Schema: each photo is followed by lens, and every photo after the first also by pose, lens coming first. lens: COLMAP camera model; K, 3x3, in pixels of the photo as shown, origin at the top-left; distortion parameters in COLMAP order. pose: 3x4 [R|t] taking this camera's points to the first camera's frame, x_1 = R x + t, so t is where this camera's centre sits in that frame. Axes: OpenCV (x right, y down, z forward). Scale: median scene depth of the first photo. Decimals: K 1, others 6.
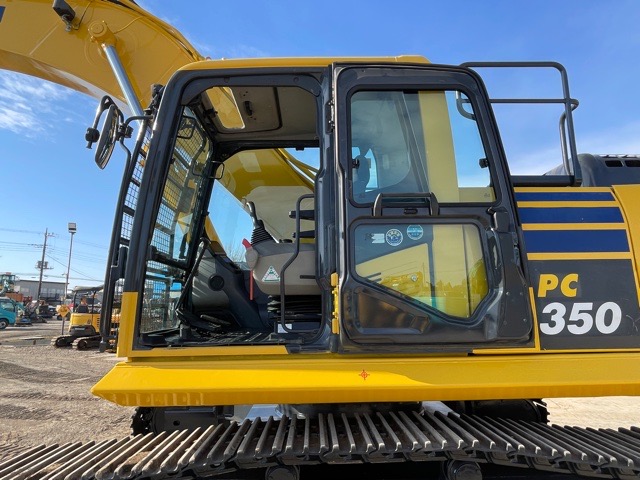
lens RADIAL K [[379.7, 0, 317.6], [0, 379.7, 239.0], [0, 0, 1]] dist [-0.022269, 0.016052]
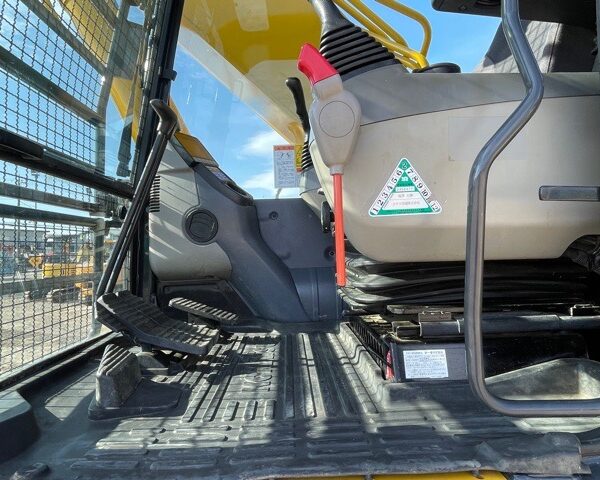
lens RADIAL K [[362.4, 0, 297.2], [0, 362.4, 238.5], [0, 0, 1]] dist [-0.022349, 0.003247]
pose [[0.999887, -0.014123, 0.005079, -0.190521], [0.013225, 0.989082, 0.146773, 0.084989], [-0.007096, -0.146689, 0.989157, 0.704299]]
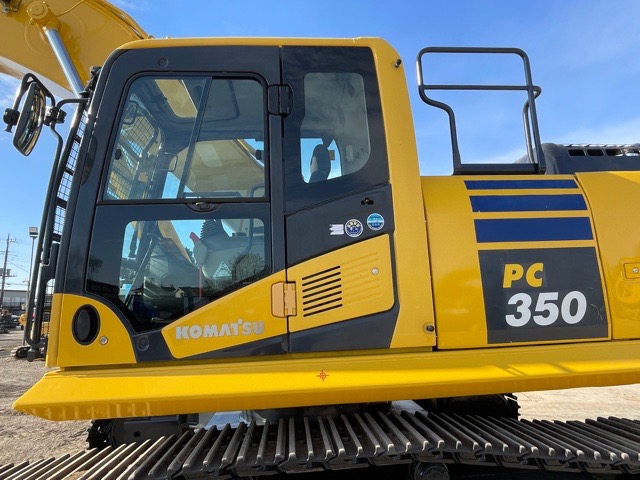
lens RADIAL K [[379.7, 0, 318.6], [0, 379.7, 239.9], [0, 0, 1]] dist [-0.022269, 0.016052]
pose [[0.998010, -0.016513, 0.060852, 0.053022], [0.016661, 0.999859, -0.001928, 0.023344], [-0.060812, 0.002938, 0.998145, 0.062087]]
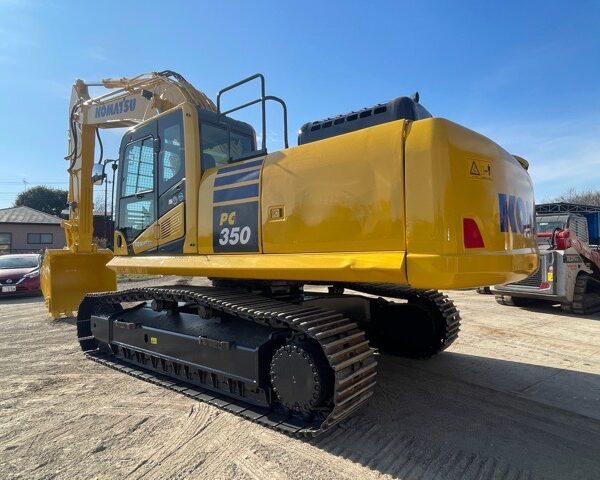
lens RADIAL K [[365.6, 0, 302.5], [0, 365.6, 238.8], [0, 0, 1]] dist [-0.006230, -0.001520]
pose [[0.788864, -0.023216, -0.614130, 1.856528], [0.111474, 0.988115, 0.105838, 0.065565], [0.604374, -0.151951, 0.782076, -0.176528]]
